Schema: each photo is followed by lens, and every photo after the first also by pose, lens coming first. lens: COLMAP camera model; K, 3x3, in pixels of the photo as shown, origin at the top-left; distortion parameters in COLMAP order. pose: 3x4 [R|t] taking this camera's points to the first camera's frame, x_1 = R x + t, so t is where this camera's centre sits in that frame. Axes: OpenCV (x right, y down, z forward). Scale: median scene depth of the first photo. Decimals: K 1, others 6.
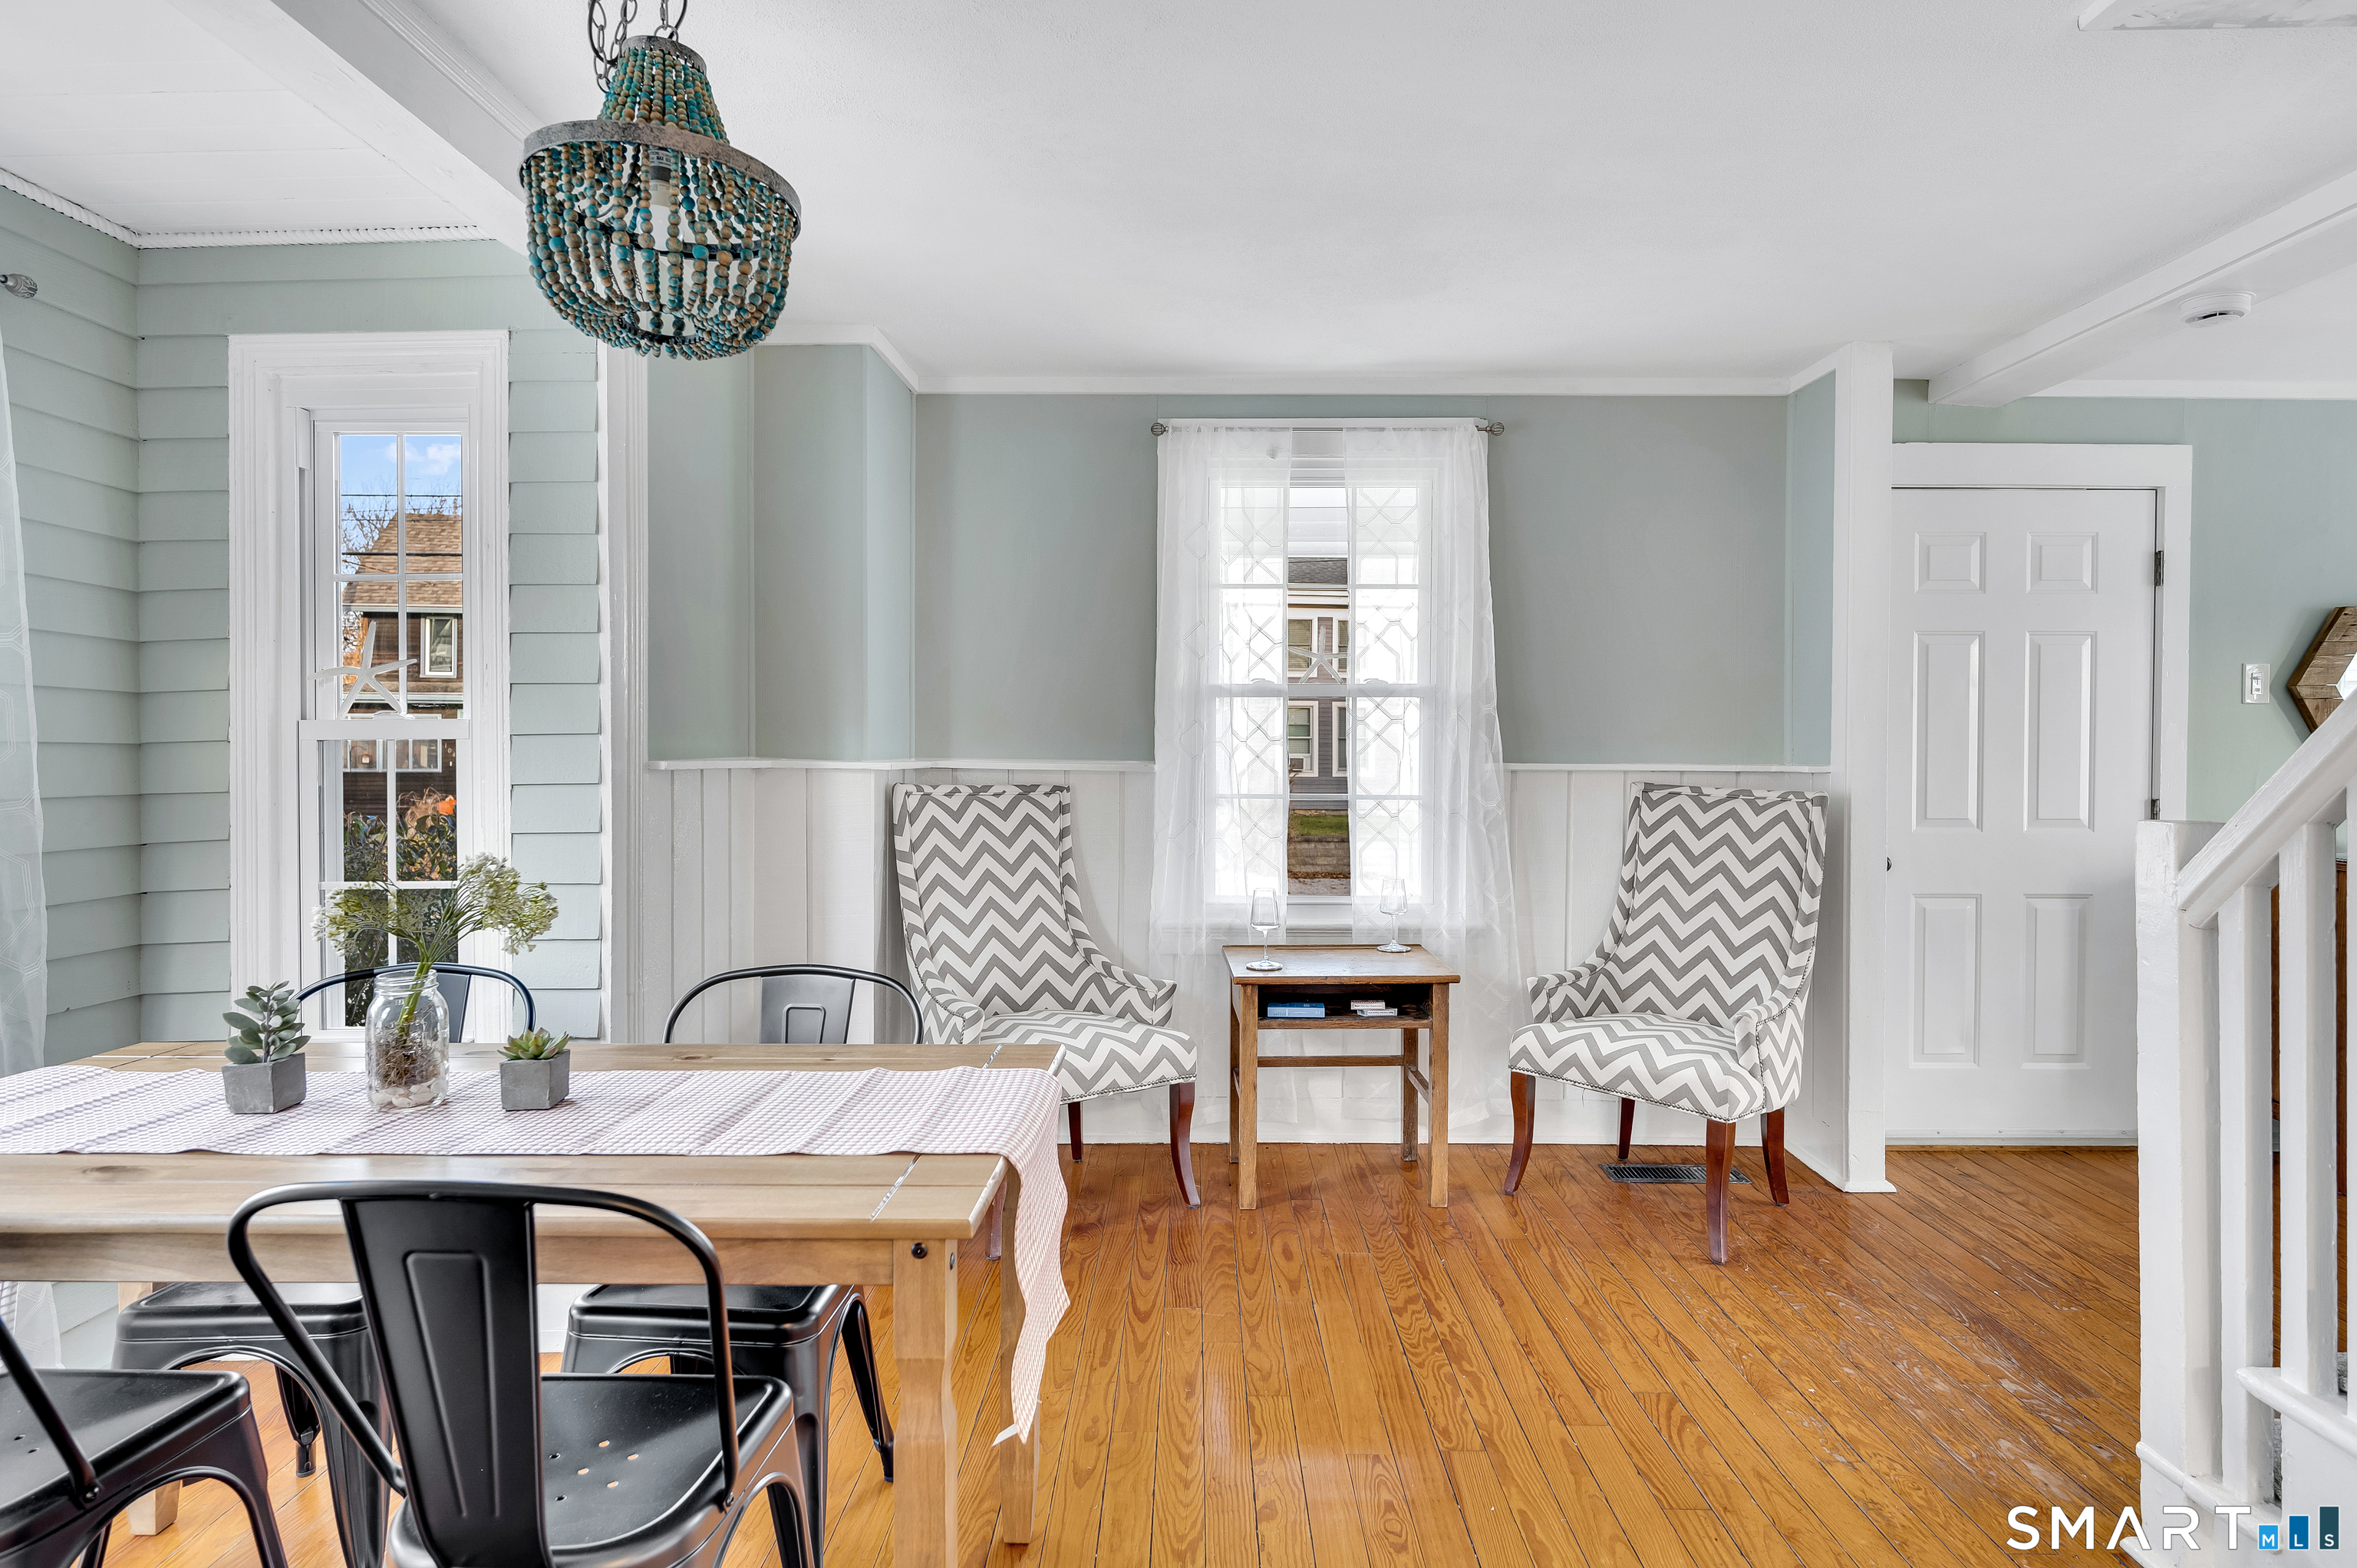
lens RADIAL K [[1276.2, 0, 1192.5], [0, 1276.2, 753.4], [0, 0, 1]] dist [0.005137, 0.001212]
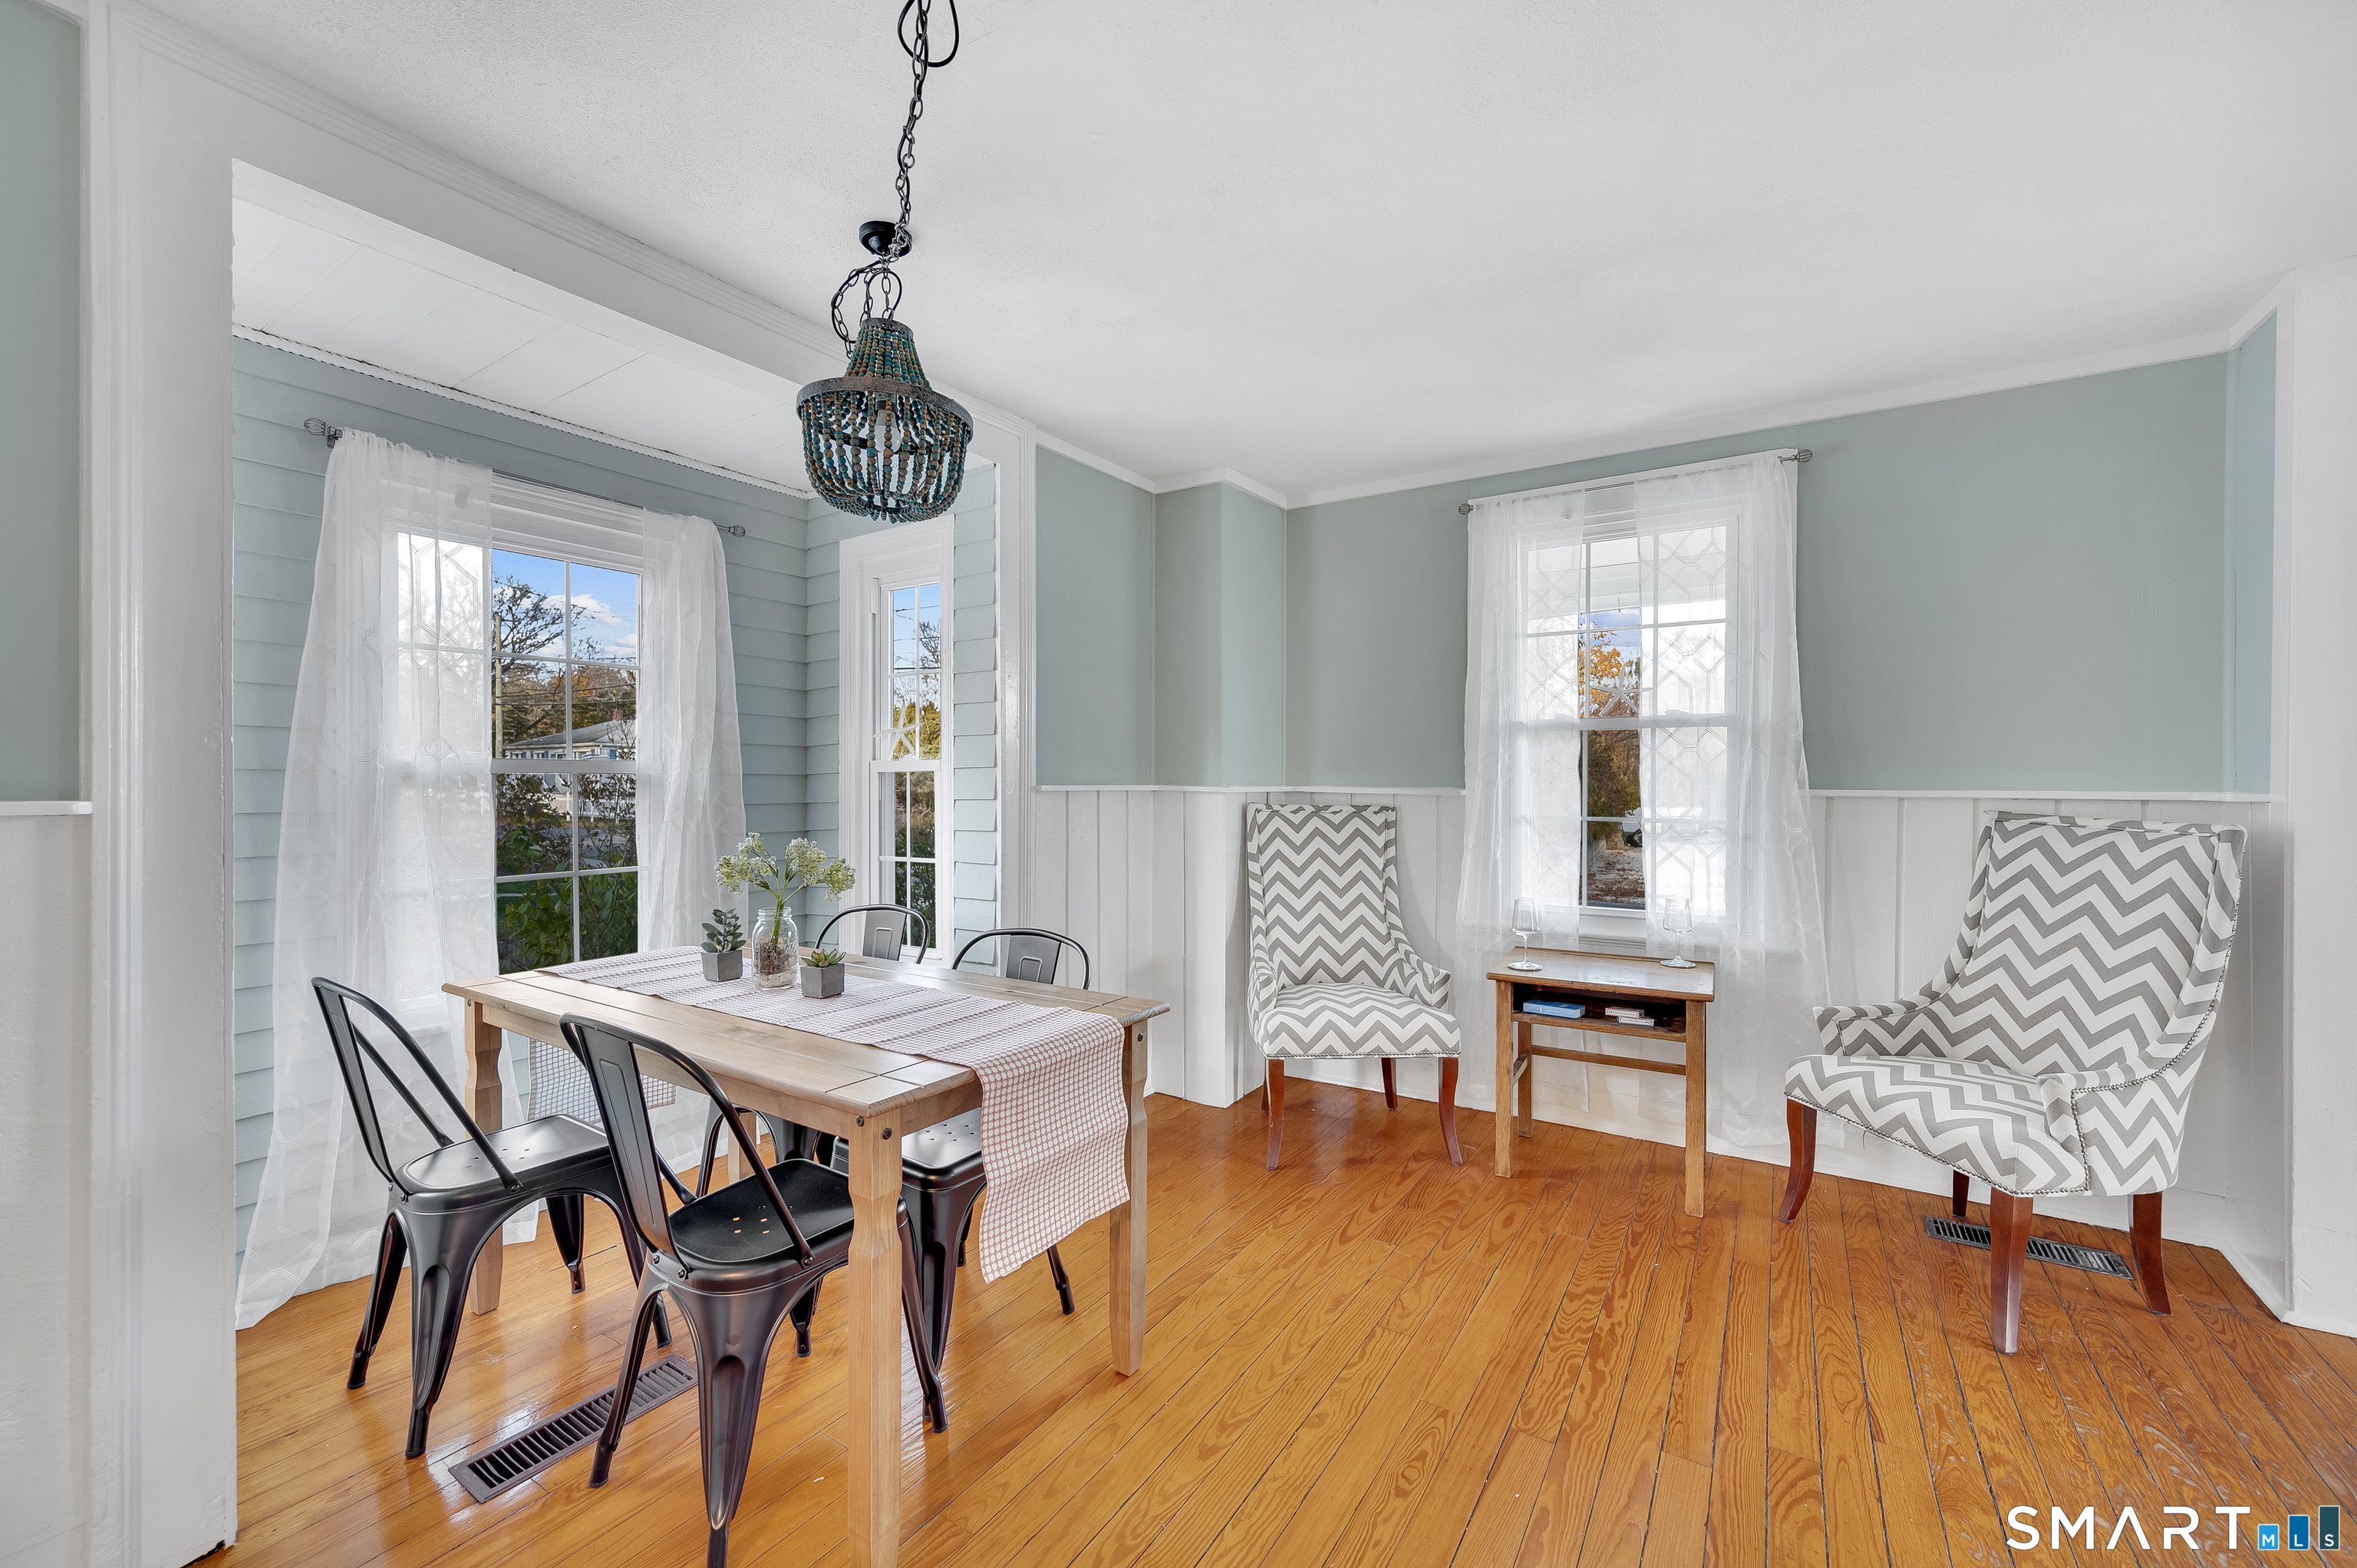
lens RADIAL K [[961.2, 0, 1174.0], [0, 961.2, 777.5], [0, 0, 1]] dist [0.000414, 0.000510]
pose [[0.838412, -0.003289, -0.545028, 0.248156], [-0.000251, 0.999979, -0.006420, 0.003467], [0.545038, 0.005519, 0.838393, 0.104244]]
